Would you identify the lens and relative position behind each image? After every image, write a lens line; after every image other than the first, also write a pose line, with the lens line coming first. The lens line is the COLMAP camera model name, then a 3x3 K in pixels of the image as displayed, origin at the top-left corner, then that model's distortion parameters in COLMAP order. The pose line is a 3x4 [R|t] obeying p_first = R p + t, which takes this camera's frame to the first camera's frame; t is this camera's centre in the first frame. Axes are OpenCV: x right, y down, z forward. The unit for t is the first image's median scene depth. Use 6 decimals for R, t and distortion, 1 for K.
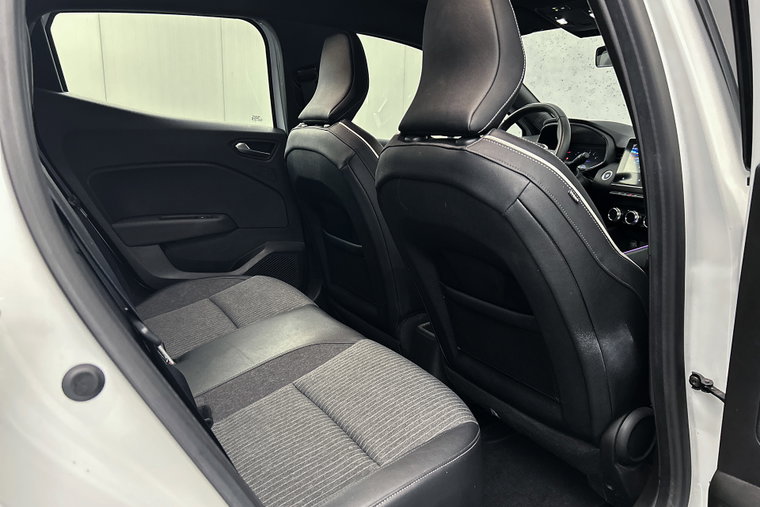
lens RADIAL K [[563.4, 0, 381.3], [0, 563.4, 253.4], [0, 0, 1]] dist [0.060161, -0.069995]
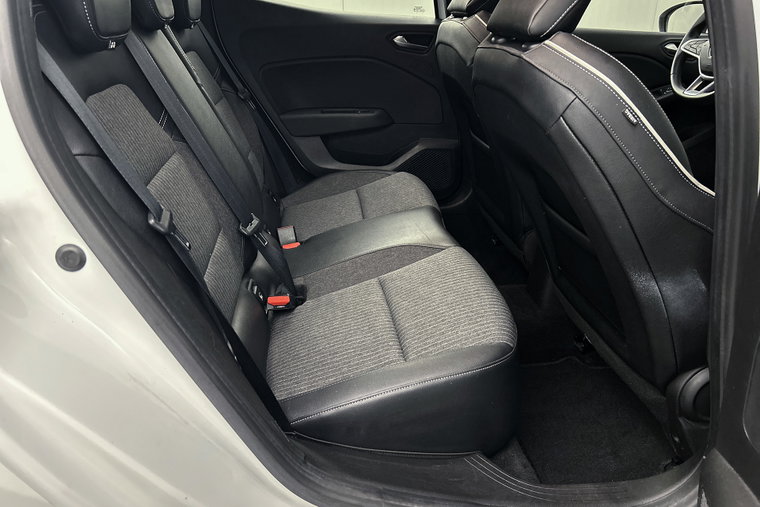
lens RADIAL K [[563.4, 0, 381.8], [0, 563.4, 250.8], [0, 0, 1]] dist [0.060161, -0.069995]
pose [[0.917221, 0.129722, -0.376666, 0.242218], [-0.056134, 0.978150, 0.200179, -0.037018], [0.394403, -0.162465, 0.904462, 0.031071]]
